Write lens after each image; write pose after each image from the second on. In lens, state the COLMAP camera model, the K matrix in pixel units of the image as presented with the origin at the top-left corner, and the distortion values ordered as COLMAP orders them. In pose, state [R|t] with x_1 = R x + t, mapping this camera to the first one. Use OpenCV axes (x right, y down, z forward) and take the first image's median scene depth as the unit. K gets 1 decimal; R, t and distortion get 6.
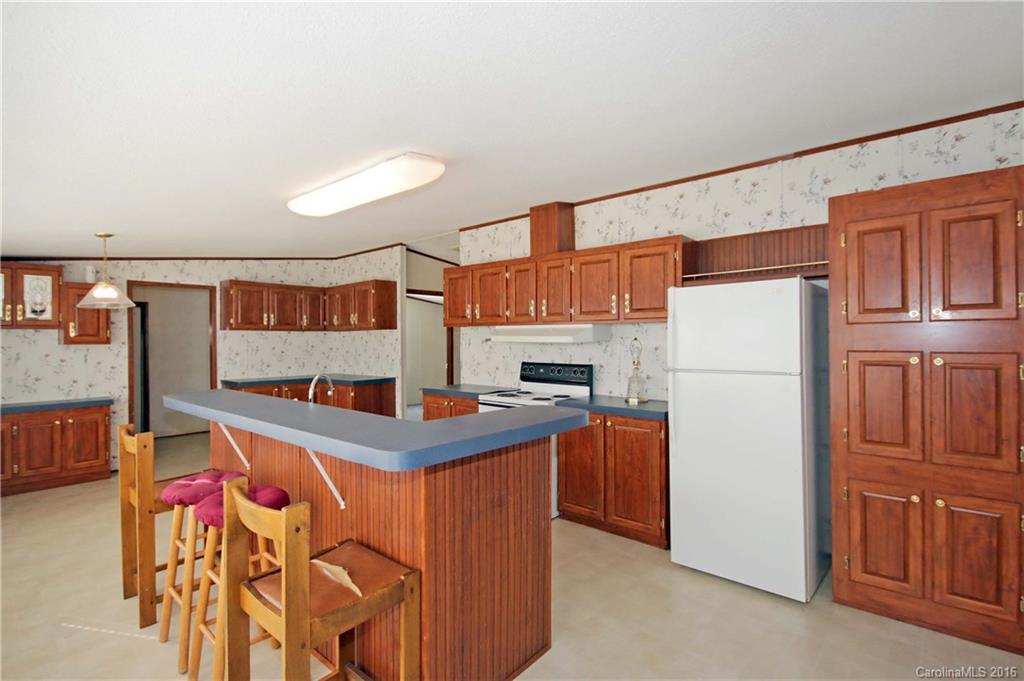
lens RADIAL K [[513.1, 0, 521.8], [0, 513.1, 341.8], [0, 0, 1]] dist [0.006852, -0.003578]
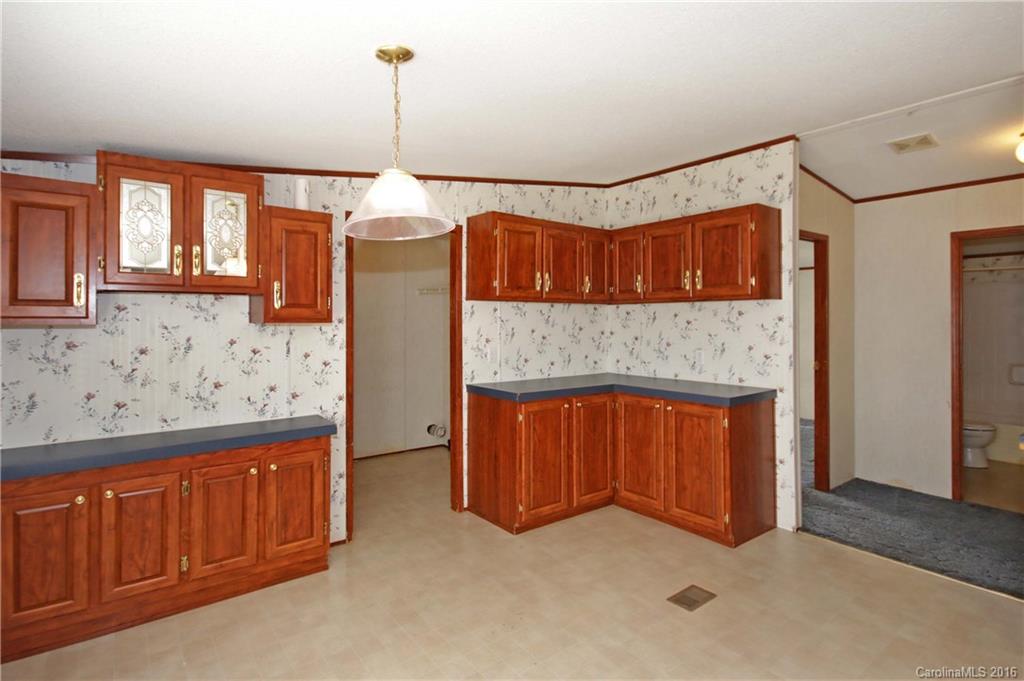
lens RADIAL K [[513.1, 0, 474.6], [0, 513.1, 321.1], [0, 0, 1]] dist [0.006852, -0.003578]
pose [[0.975558, 0.008608, -0.219572, -0.556244], [-0.008590, 0.999963, 0.001040, 0.000978], [0.219573, 0.000871, 0.975596, 0.527038]]
